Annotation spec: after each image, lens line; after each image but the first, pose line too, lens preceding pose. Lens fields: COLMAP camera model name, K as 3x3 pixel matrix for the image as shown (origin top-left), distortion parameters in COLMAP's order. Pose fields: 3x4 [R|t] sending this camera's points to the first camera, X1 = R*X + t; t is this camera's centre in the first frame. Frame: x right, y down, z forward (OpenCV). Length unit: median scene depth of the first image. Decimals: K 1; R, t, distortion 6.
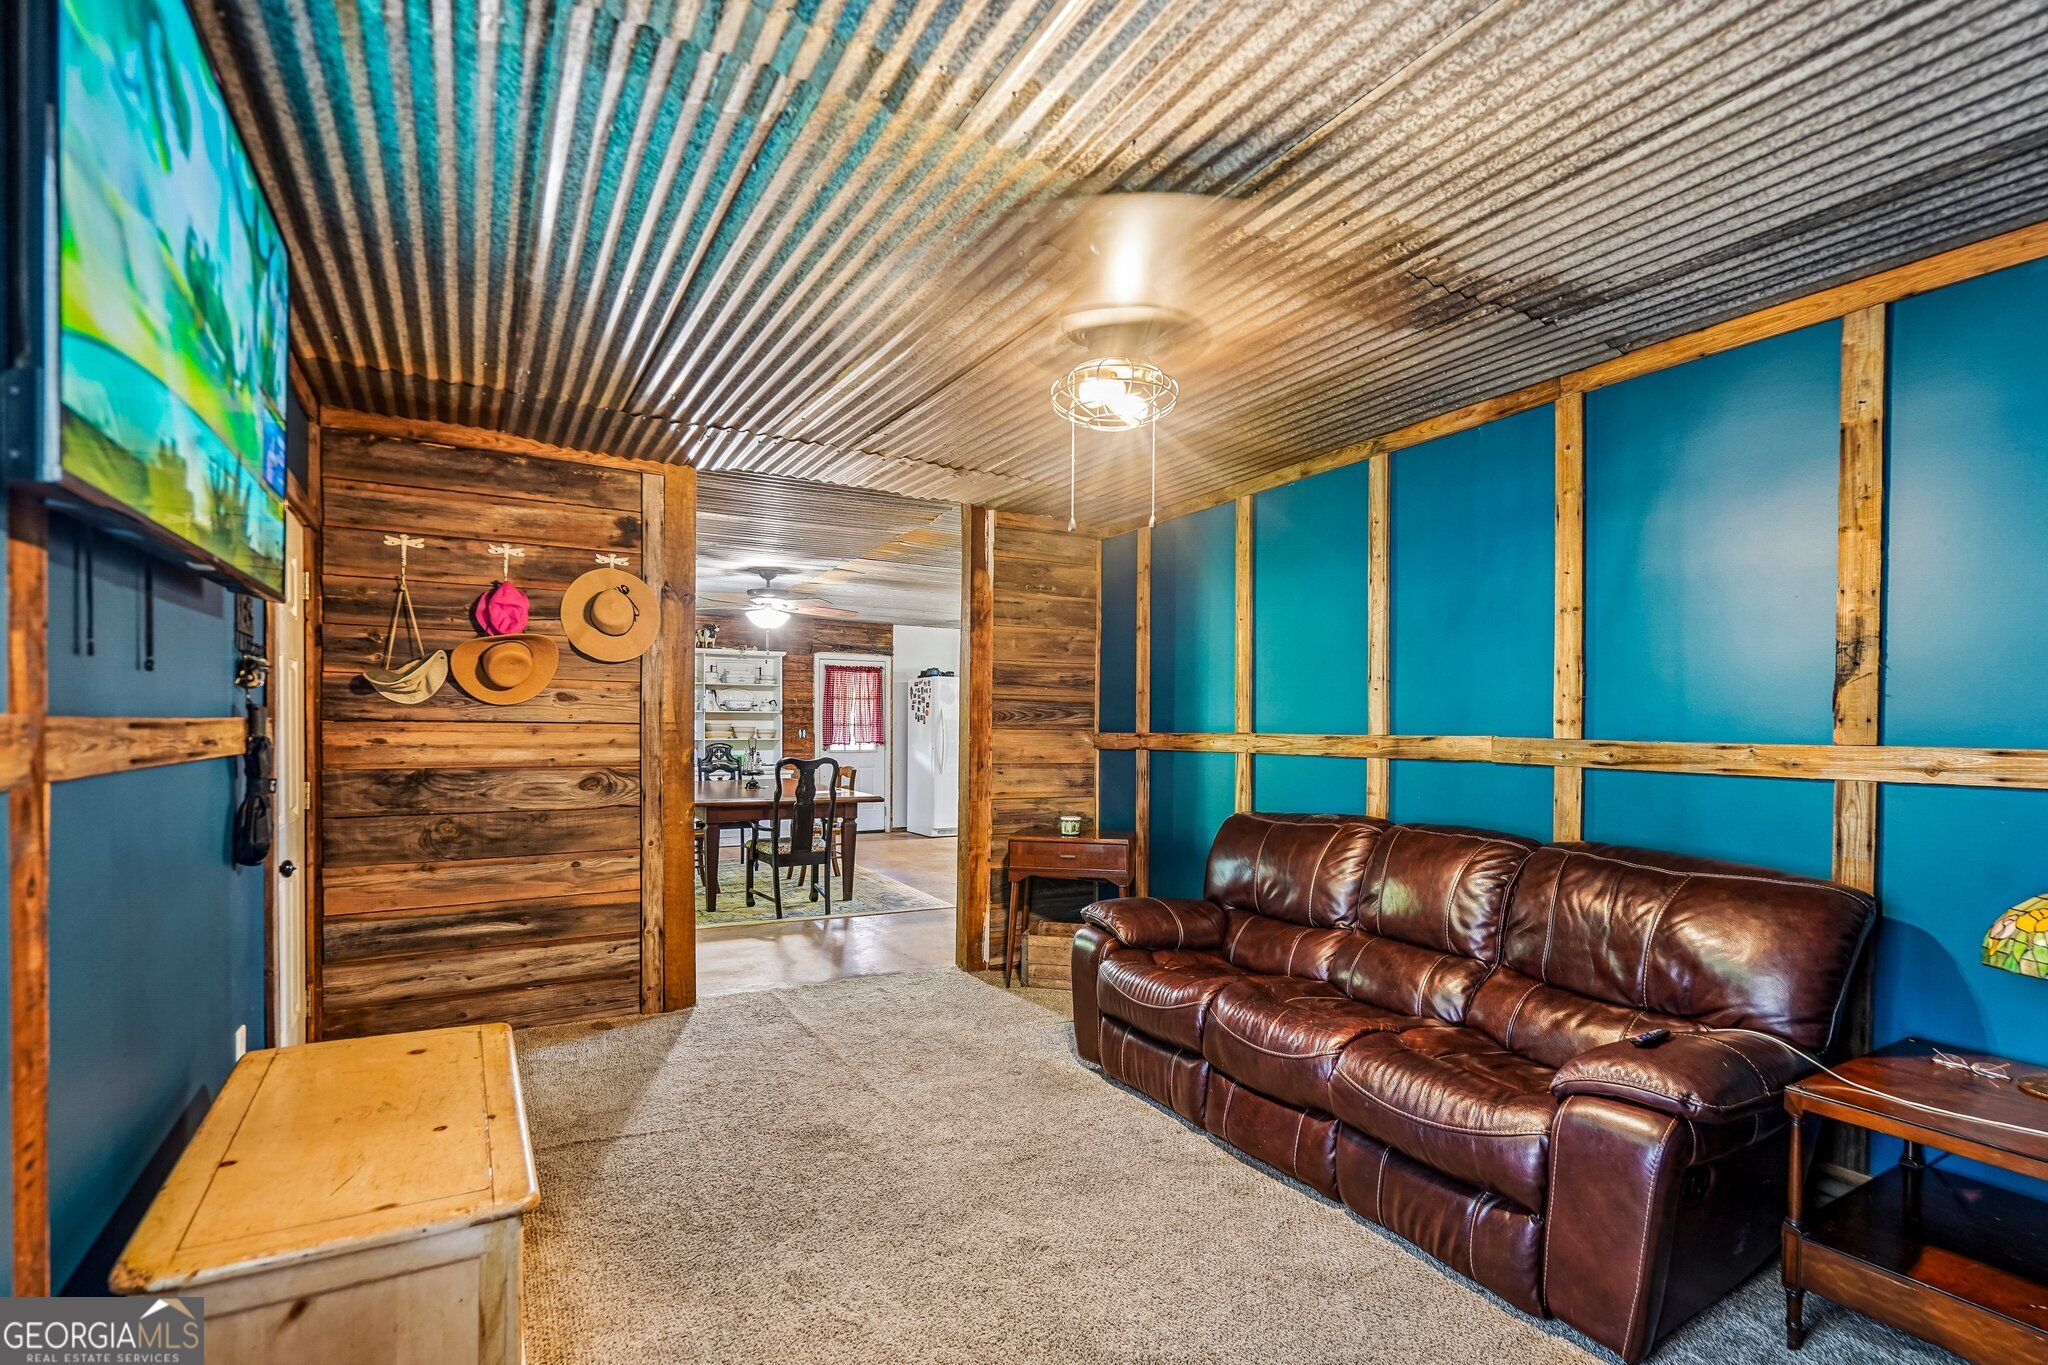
lens RADIAL K [[953.7, 0, 1030.7], [0, 953.7, 730.5], [0, 0, 1]] dist [-0.001379, 0.001086]
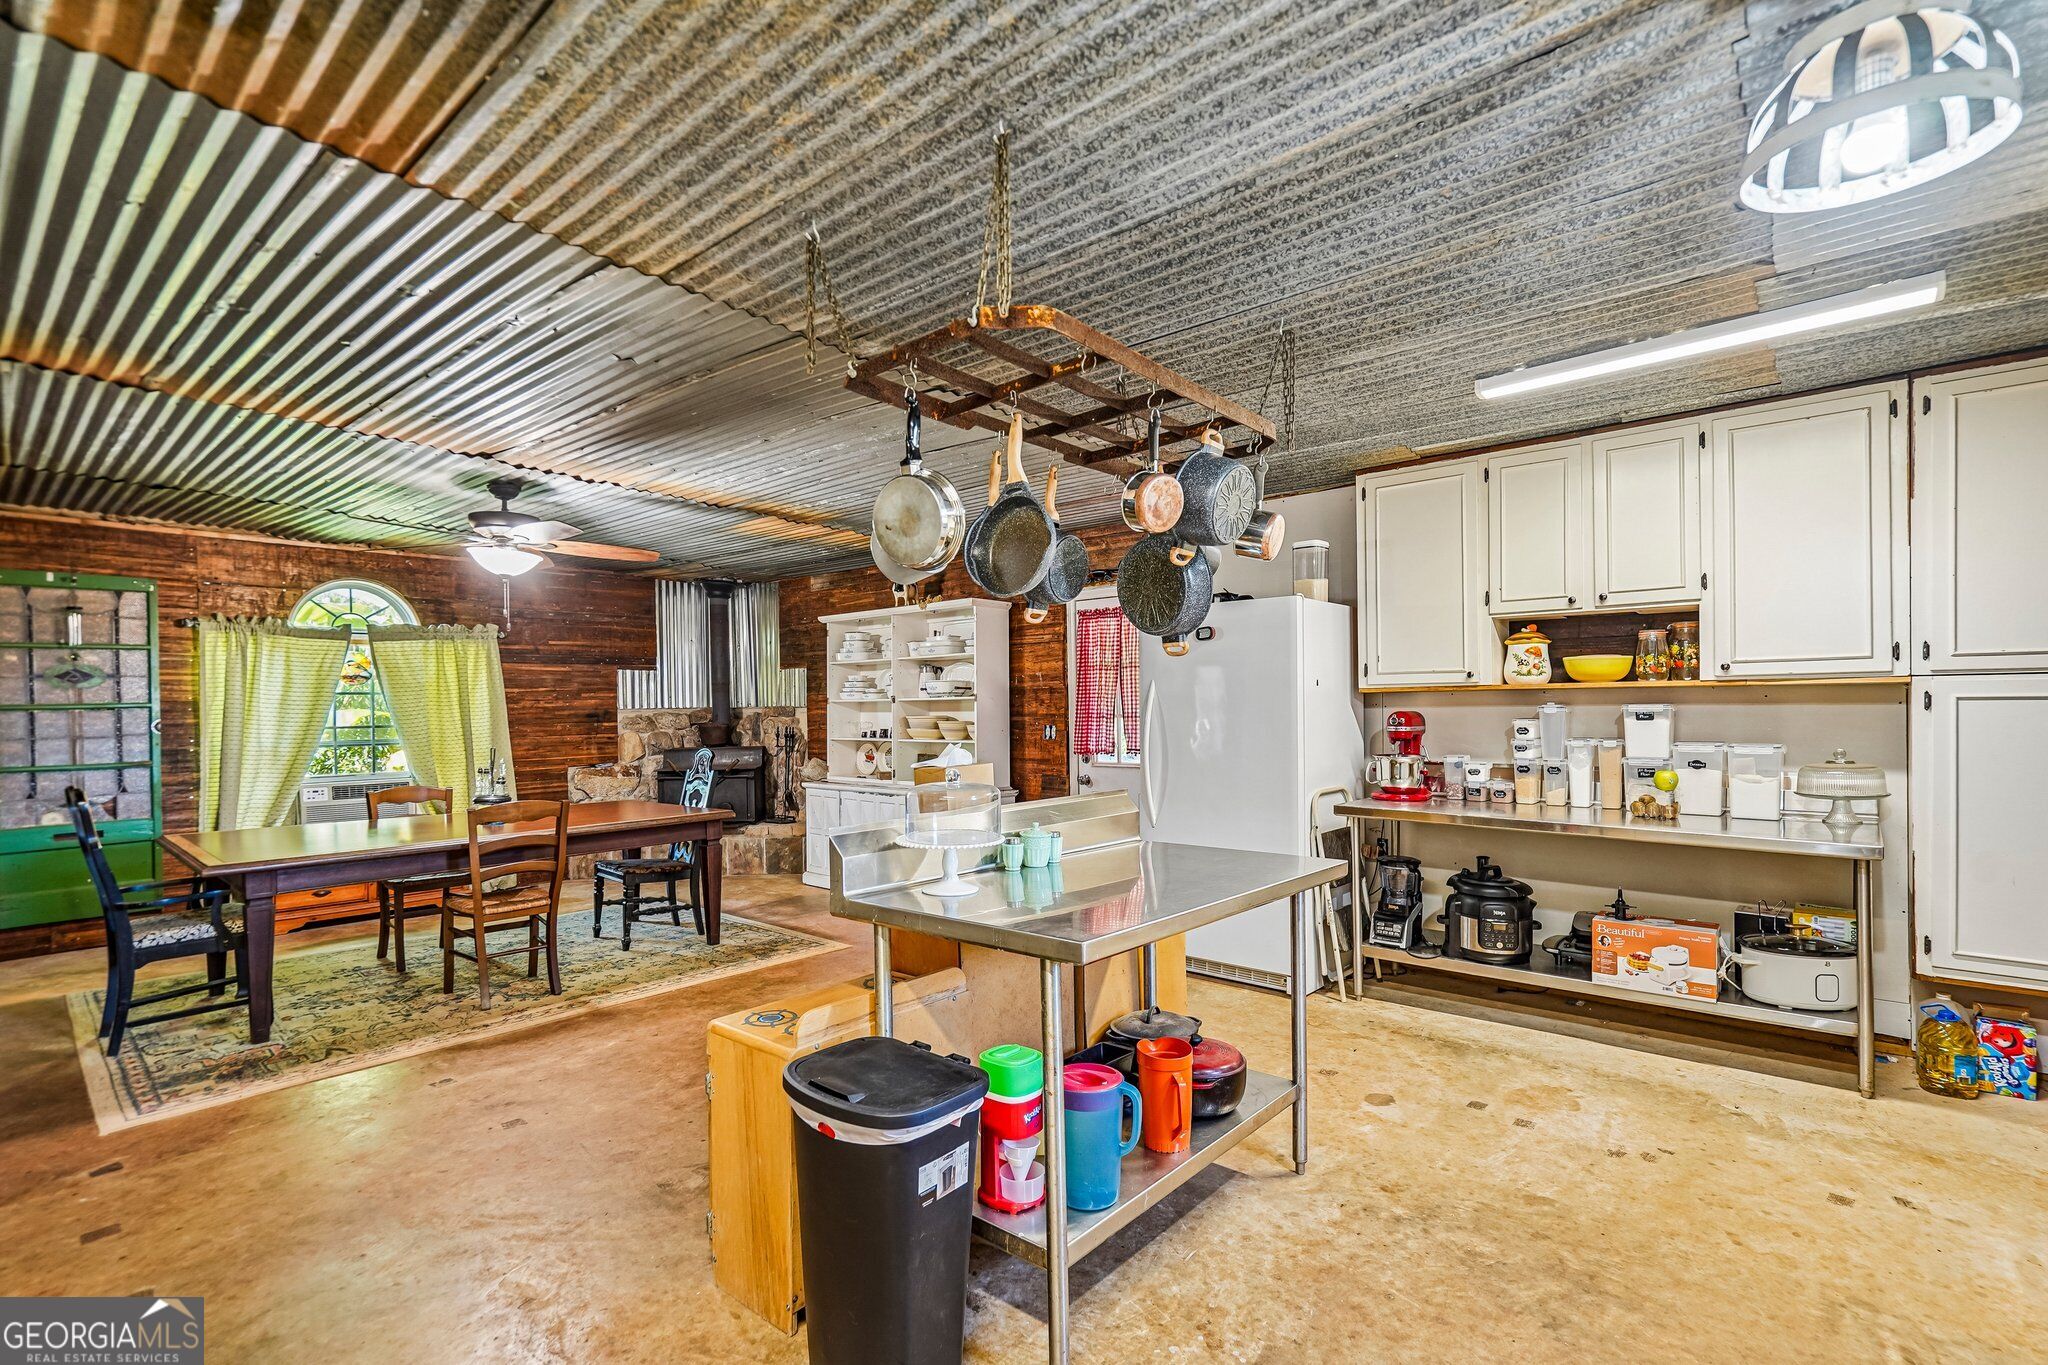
lens RADIAL K [[953.7, 0, 1039.3], [0, 953.7, 706.9], [0, 0, 1]] dist [-0.001379, 0.001086]
pose [[0.329941, -0.010699, -0.943941, 1.079452], [0.007921, 0.999932, -0.008565, -0.025401], [0.943968, -0.004651, 0.330003, 2.700447]]
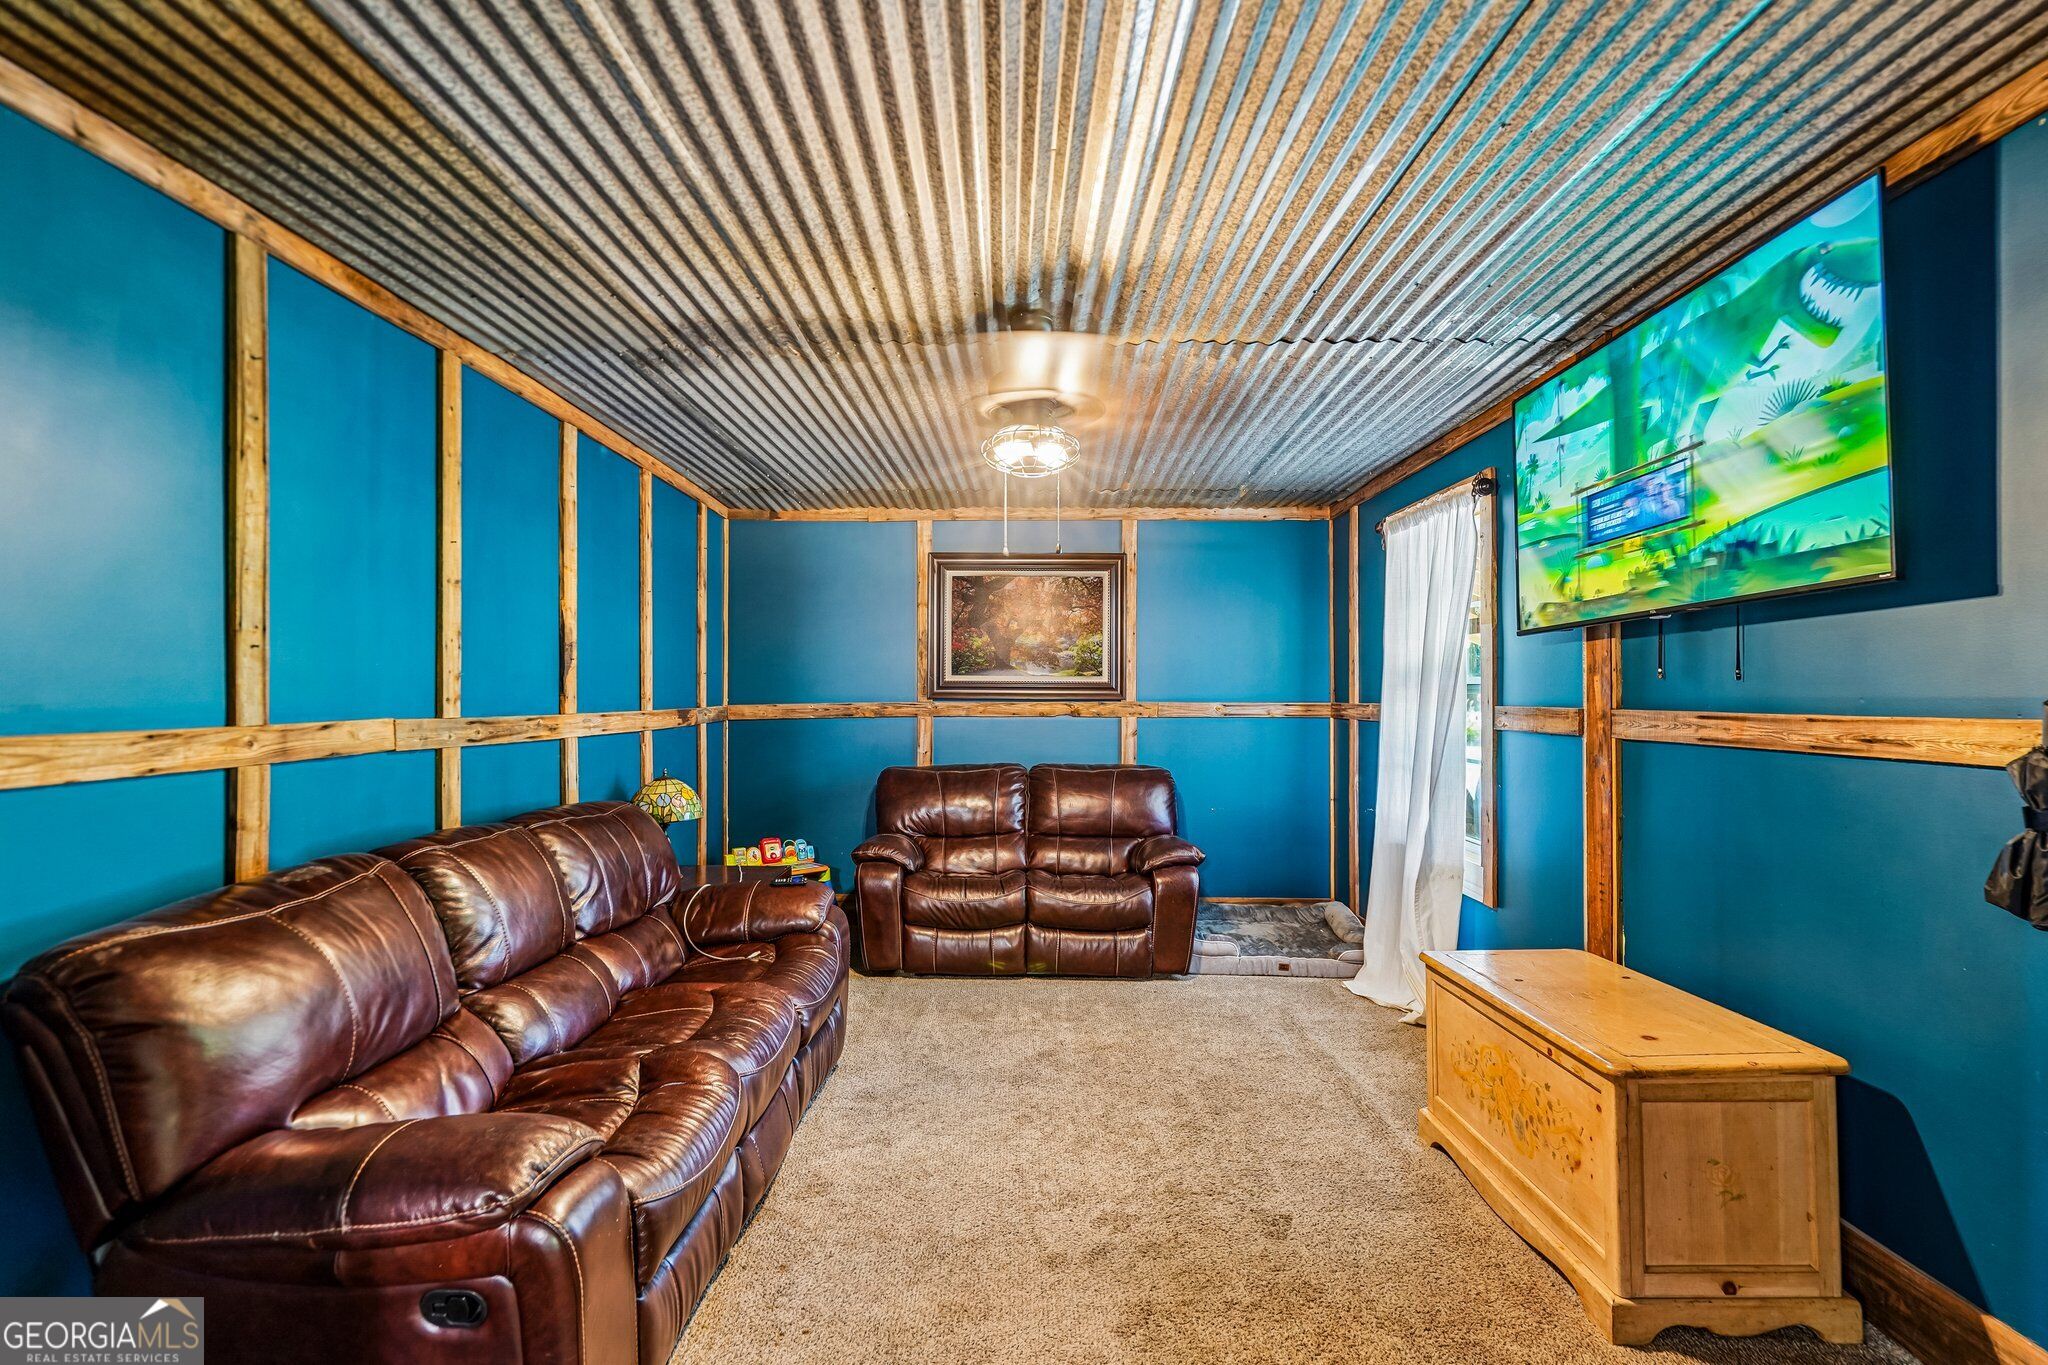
lens RADIAL K [[953.7, 0, 1011.3], [0, 953.7, 687.8], [0, 0, 1]] dist [-0.001379, 0.001086]
pose [[-0.856816, -0.006318, 0.515583, -0.387325], [-0.005428, 0.999980, 0.003234, -0.026796], [-0.515593, -0.000027, -0.856833, 1.484596]]
